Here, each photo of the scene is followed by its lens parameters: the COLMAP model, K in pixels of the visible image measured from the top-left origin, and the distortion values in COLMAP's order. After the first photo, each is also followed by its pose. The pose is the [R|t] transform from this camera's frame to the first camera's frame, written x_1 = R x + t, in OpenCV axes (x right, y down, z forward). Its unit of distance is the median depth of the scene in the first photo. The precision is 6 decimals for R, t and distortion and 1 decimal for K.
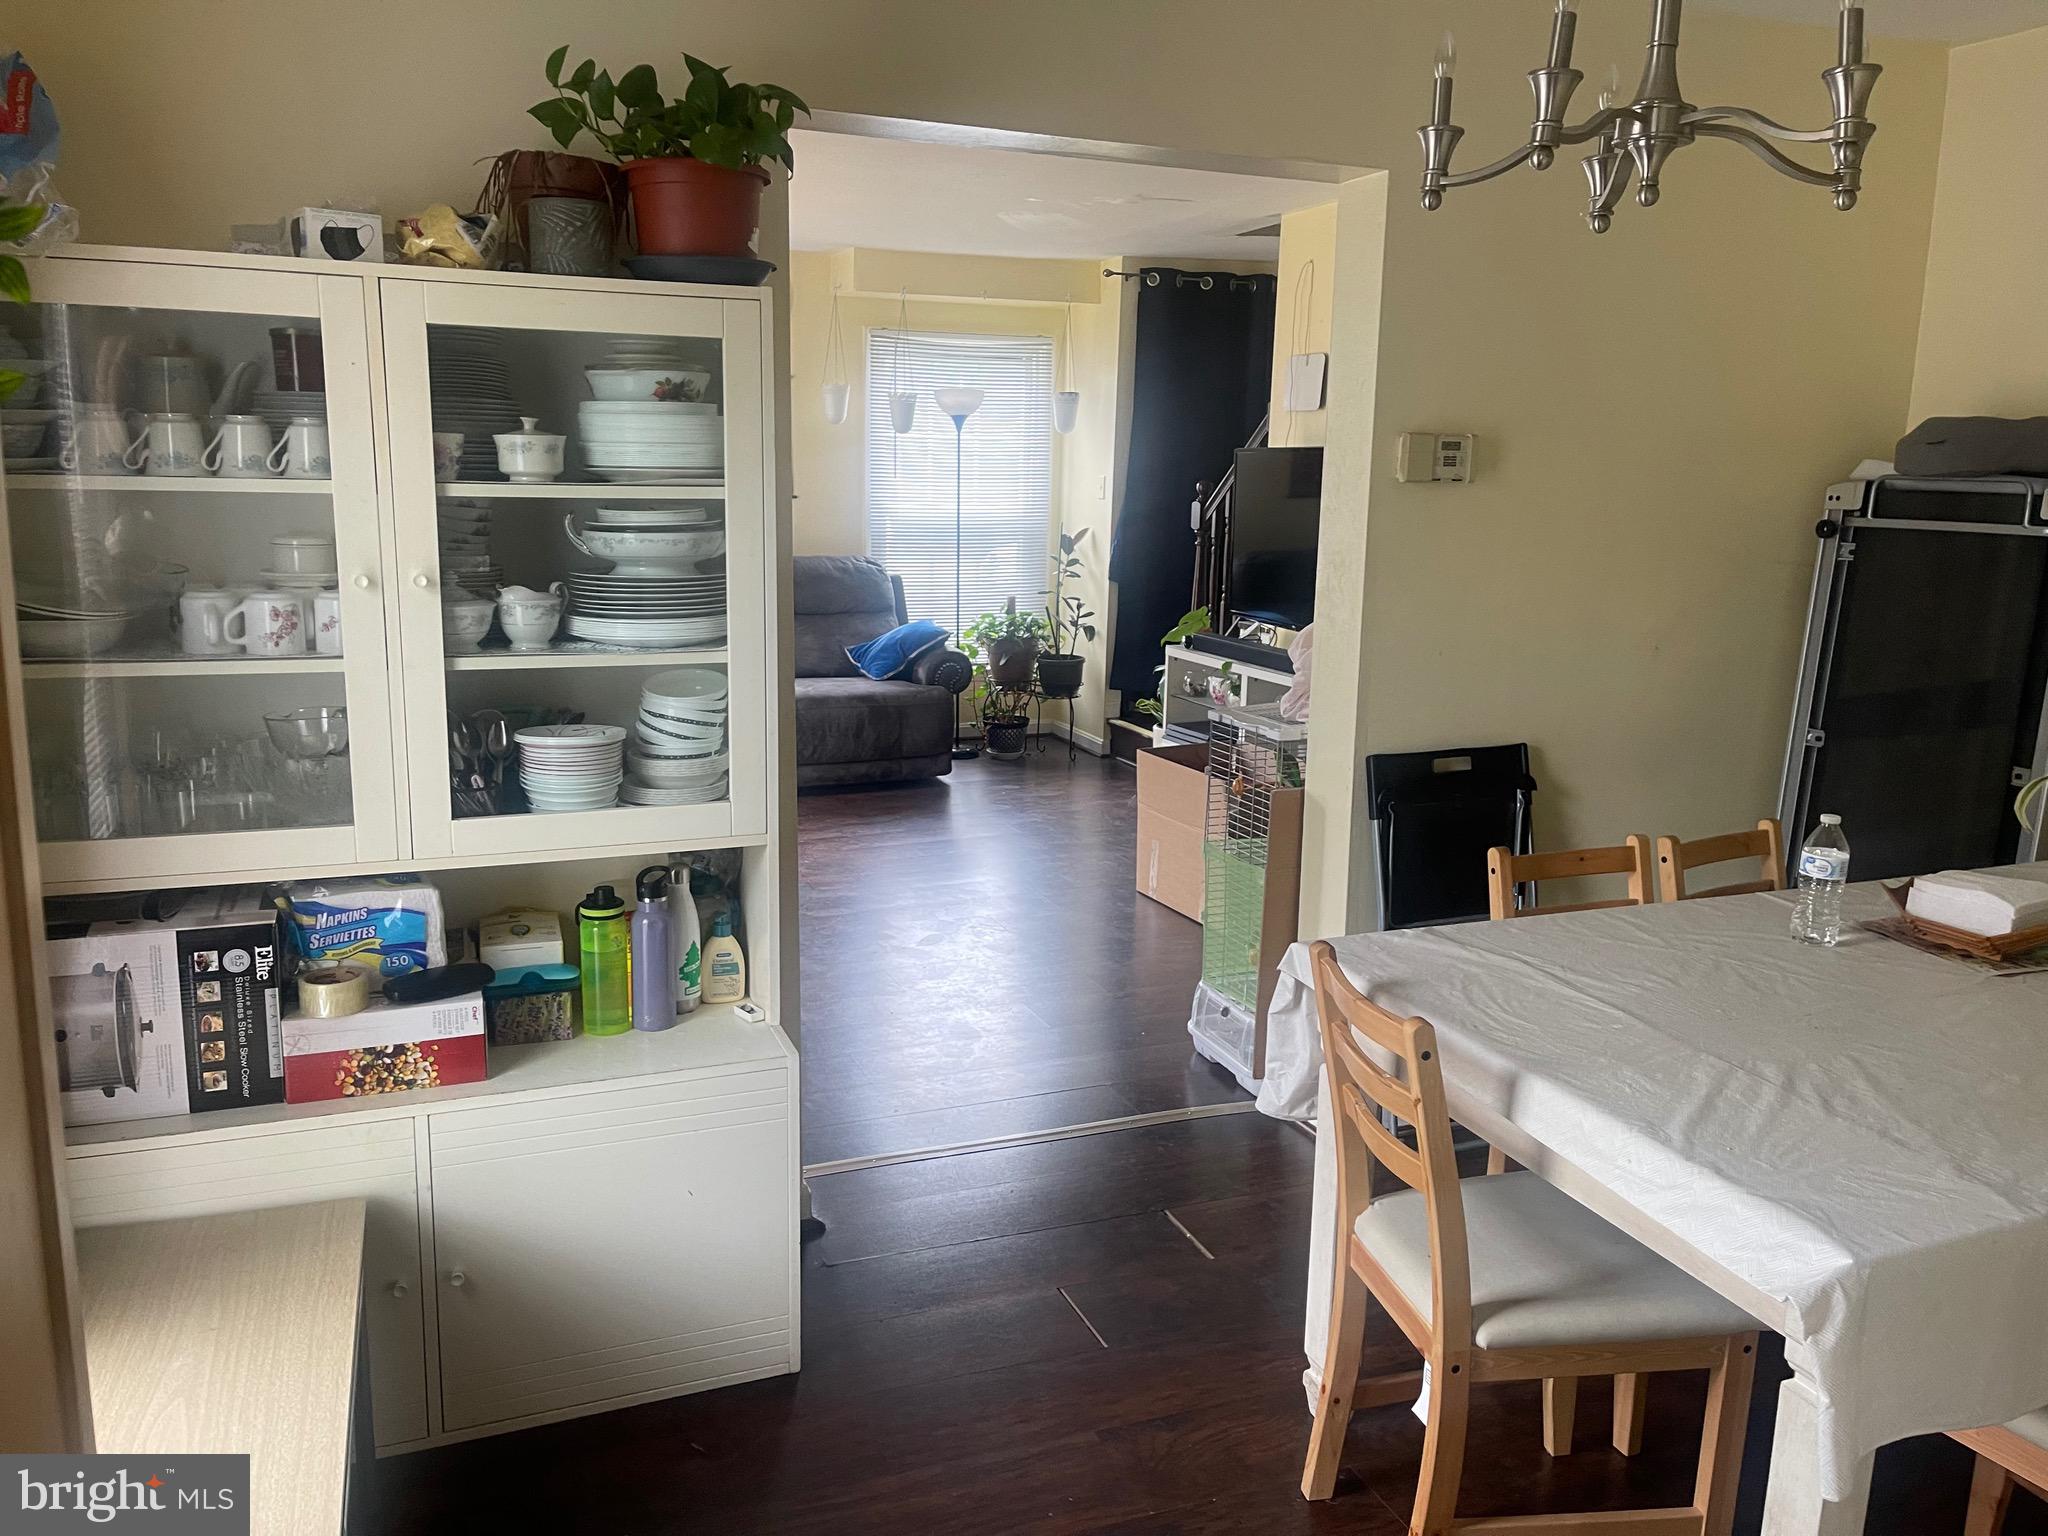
lens RADIAL K [[1549.7, 0, 1013.0], [0, 1549.7, 771.8], [0, 0, 1]] dist [0.073908, -0.099785]
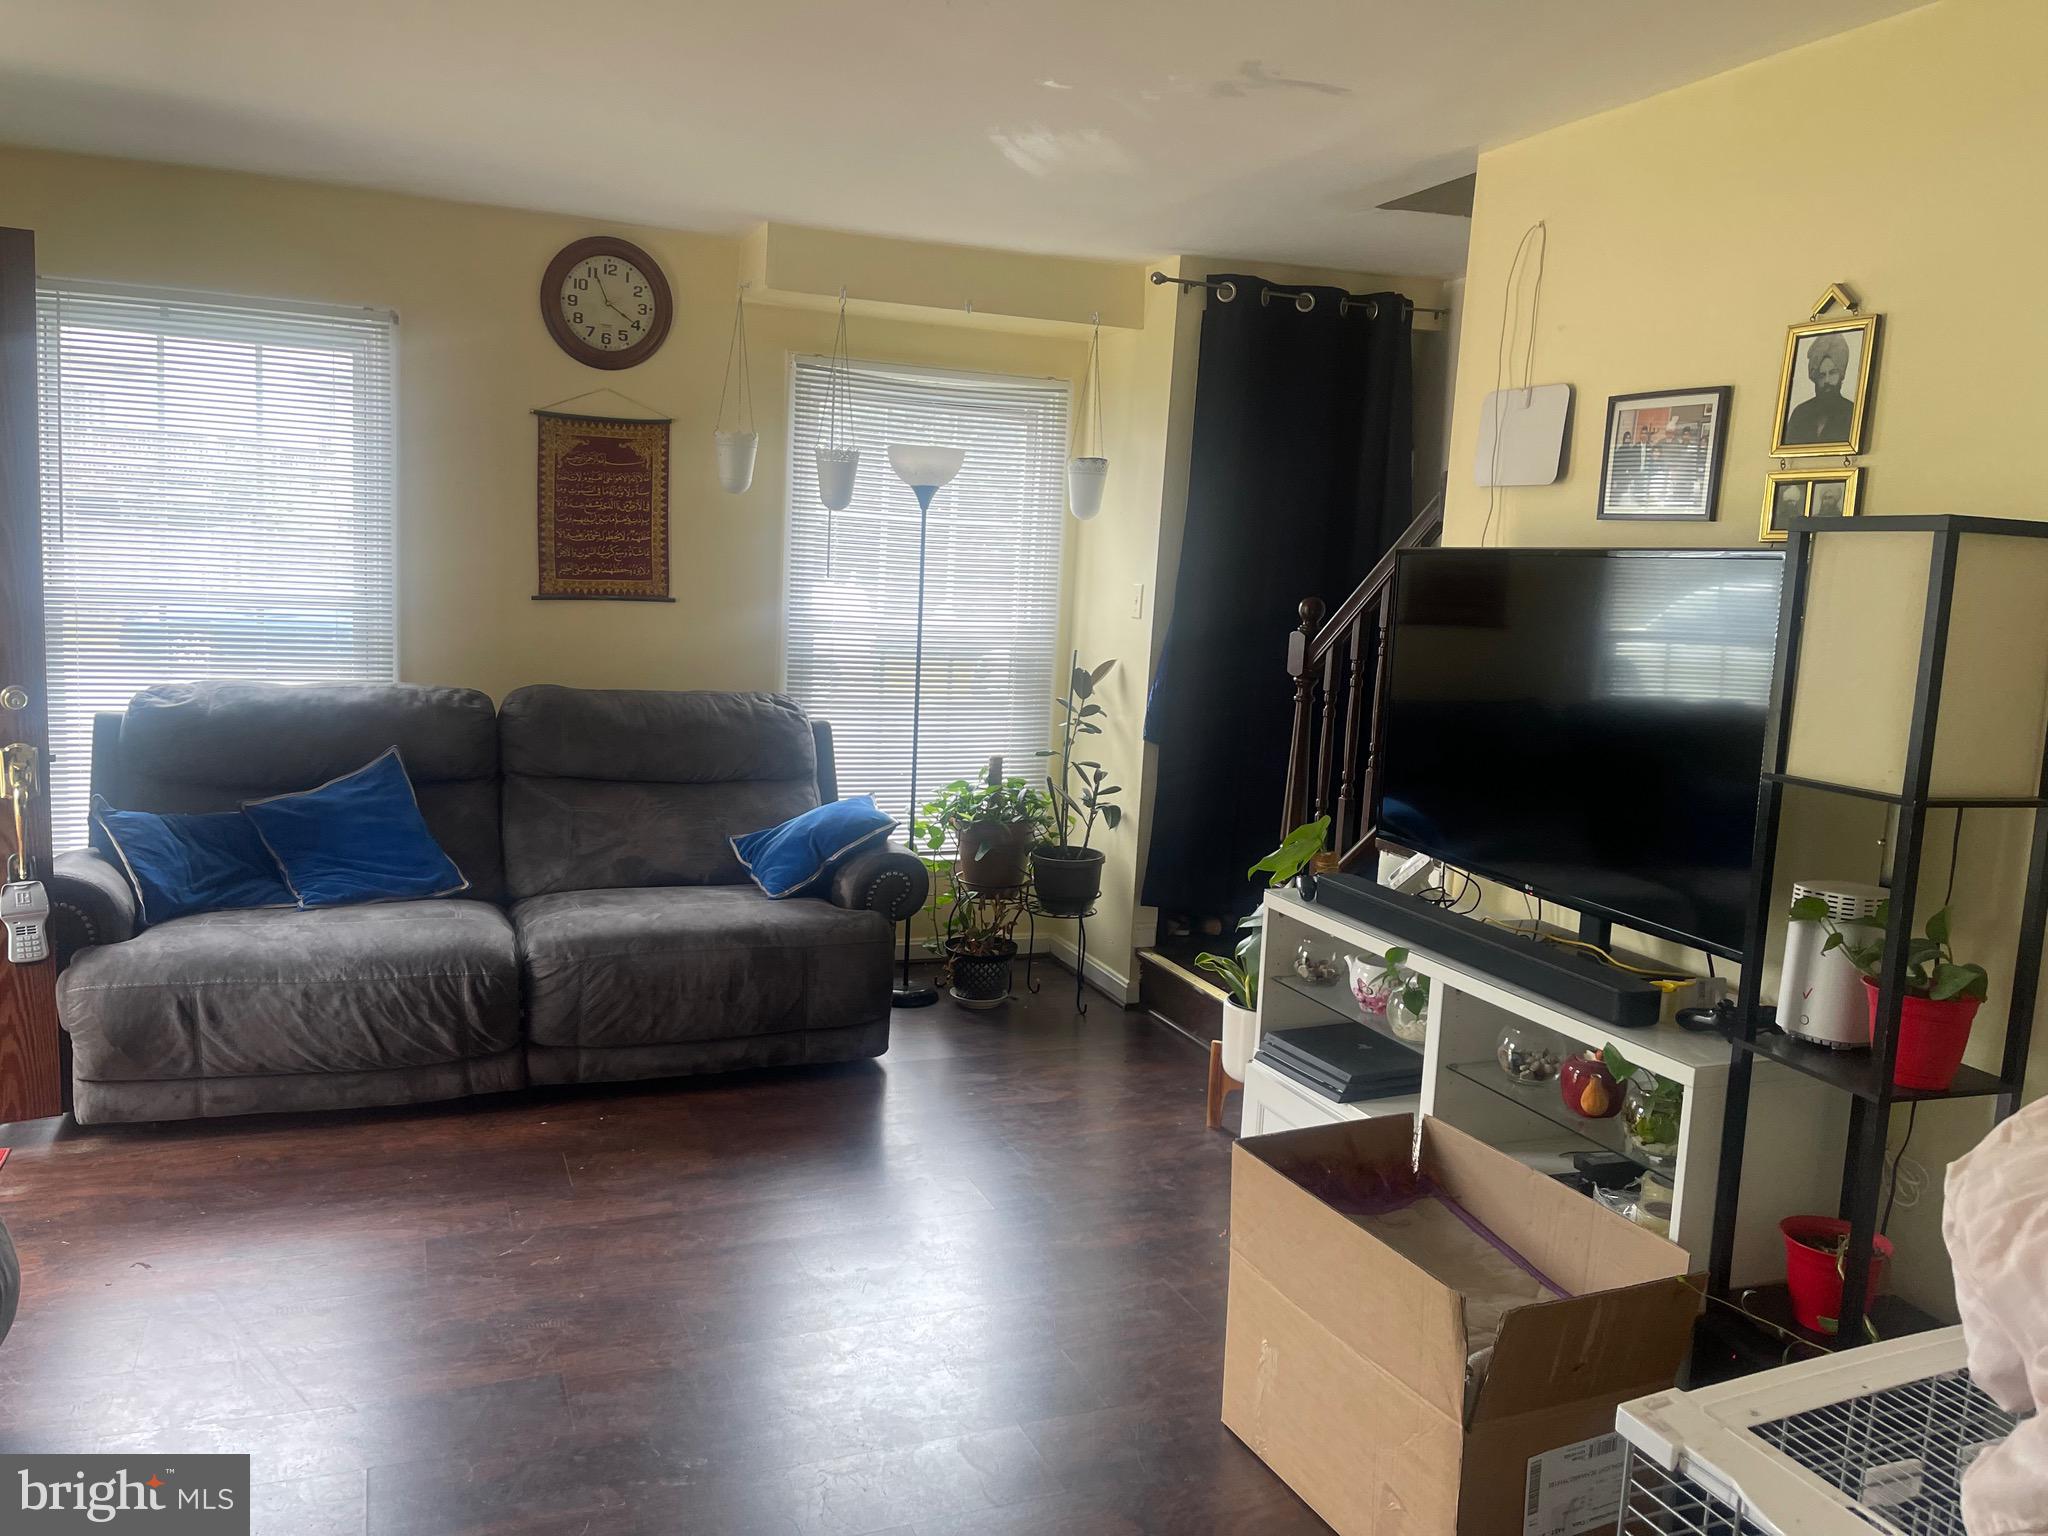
lens RADIAL K [[1549.7, 0, 1025.6], [0, 1549.7, 747.5], [0, 0, 1]] dist [0.073908, -0.099785]
pose [[0.999408, 0.031802, 0.013155, 0.002827], [-0.030699, 0.996564, -0.076932, -0.070320], [-0.015556, 0.076482, 0.996950, 0.356060]]
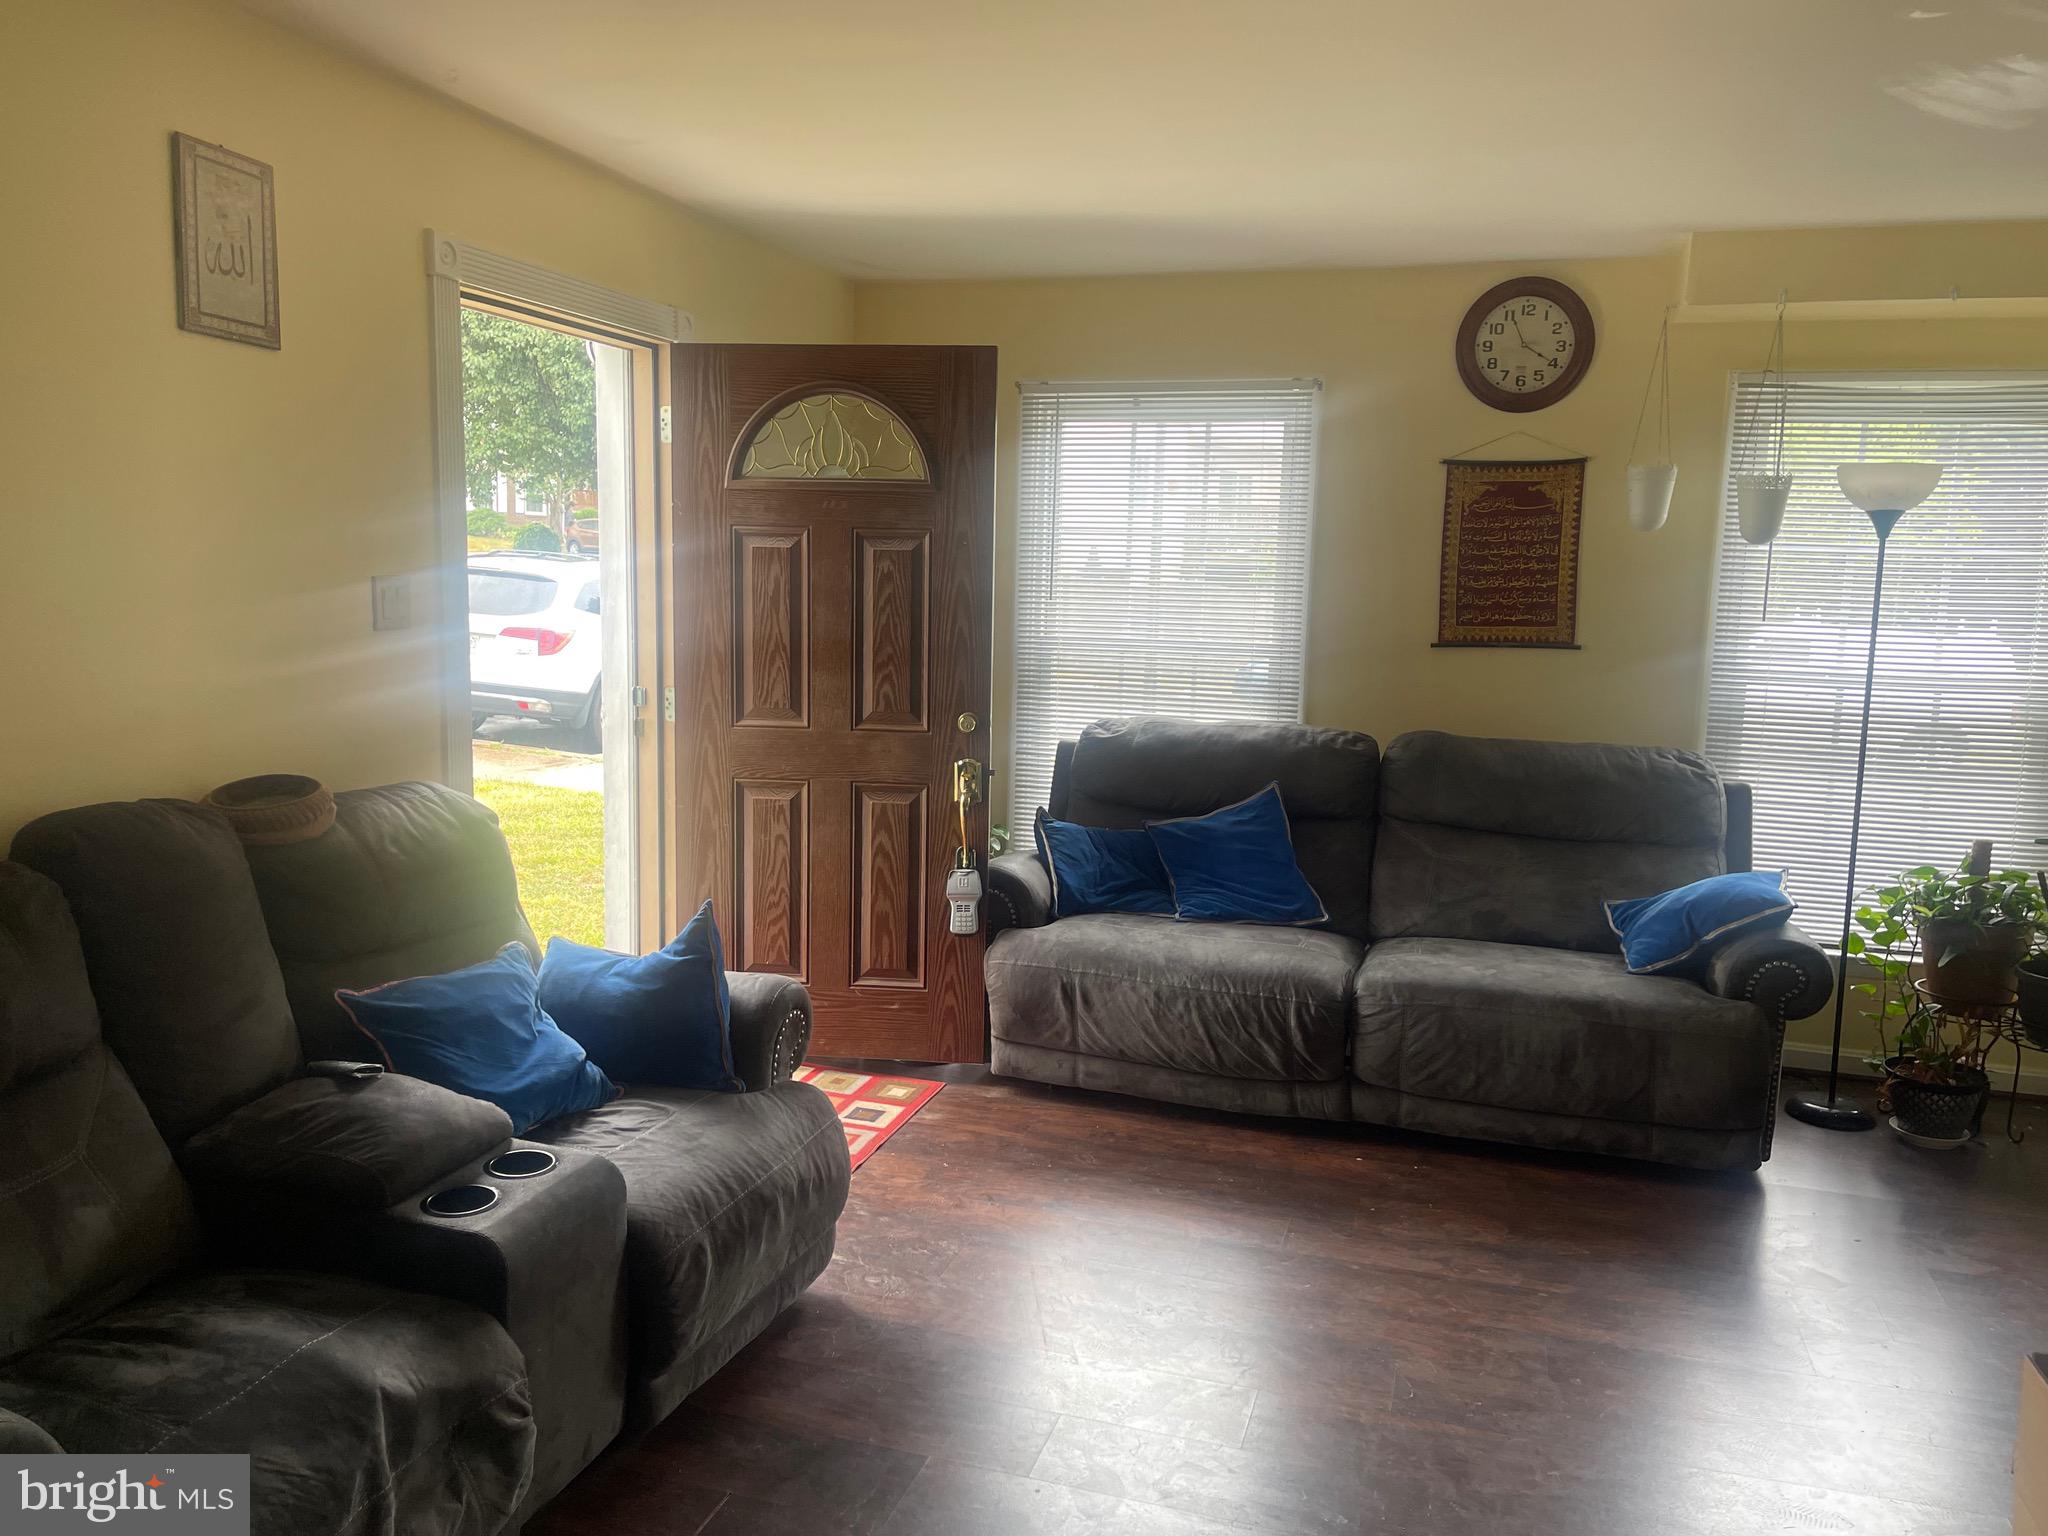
lens RADIAL K [[1549.7, 0, 1009.2], [0, 1549.7, 764.2], [0, 0, 1]] dist [0.073908, -0.099785]
pose [[0.772178, 0.081225, -0.630193, 0.084400], [-0.139181, 0.989332, -0.043025, -0.073553], [0.619975, 0.120934, 0.775245, 0.389631]]
